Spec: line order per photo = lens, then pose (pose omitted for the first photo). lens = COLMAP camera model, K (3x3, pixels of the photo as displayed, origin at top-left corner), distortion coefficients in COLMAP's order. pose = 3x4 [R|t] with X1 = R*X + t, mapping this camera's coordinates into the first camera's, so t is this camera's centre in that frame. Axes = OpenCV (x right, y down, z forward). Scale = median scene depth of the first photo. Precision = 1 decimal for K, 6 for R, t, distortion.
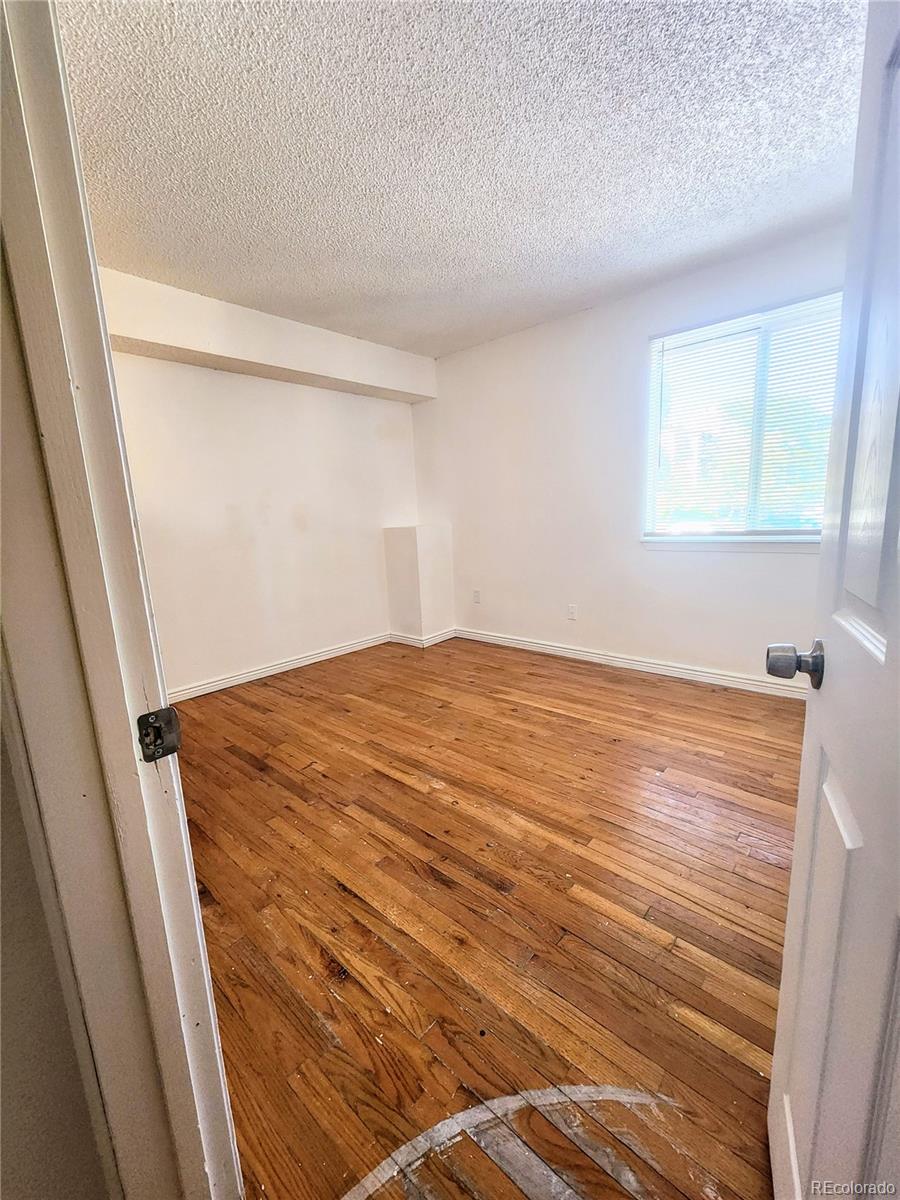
lens RADIAL K [[492.8, 0, 445.7], [0, 492.8, 605.4], [0, 0, 1]] dist [-0.003339, -0.000809]
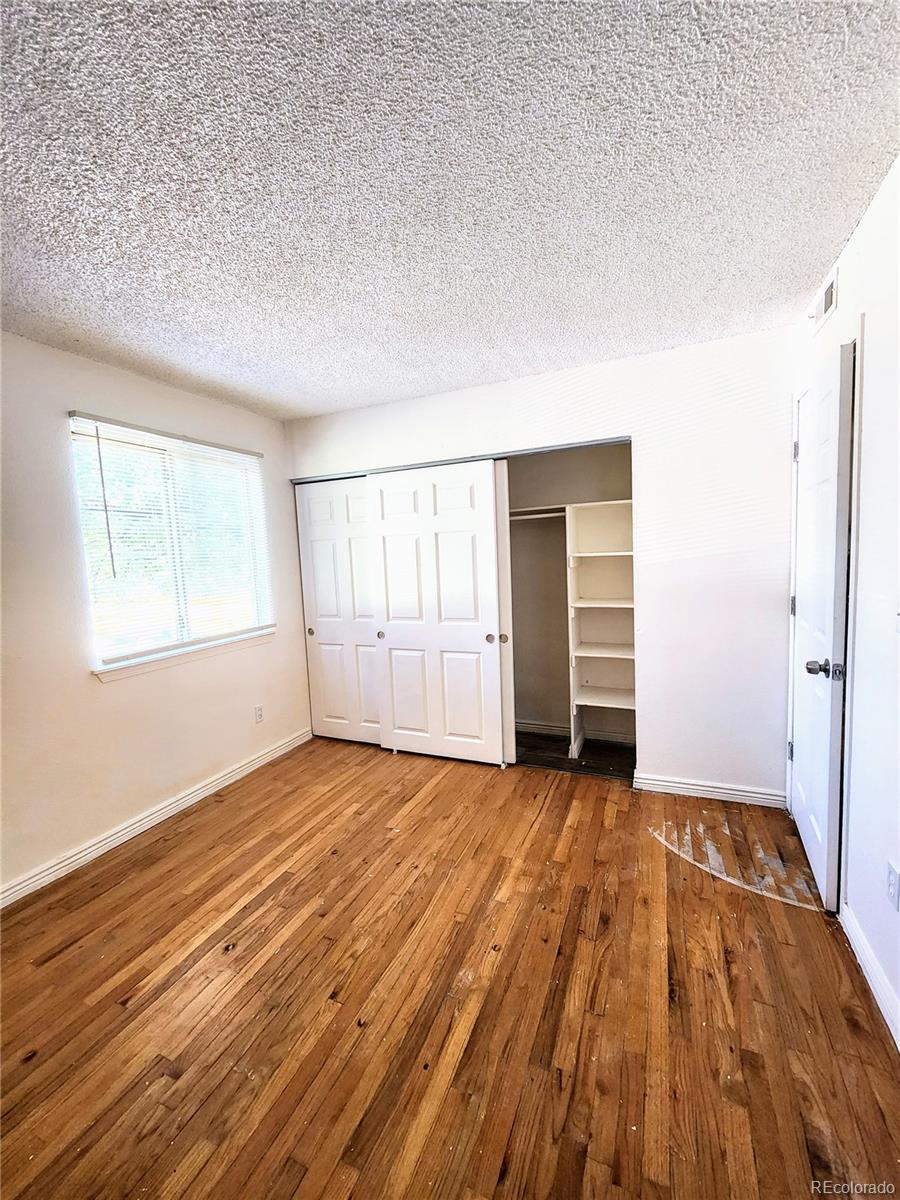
lens RADIAL K [[492.8, 0, 443.3], [0, 492.8, 599.8], [0, 0, 1]] dist [-0.003339, -0.000809]
pose [[-0.317691, -0.027768, 0.947787, -0.801906], [0.237727, 0.965313, 0.107966, -0.332181], [-0.917910, 0.259614, -0.300071, 1.242903]]
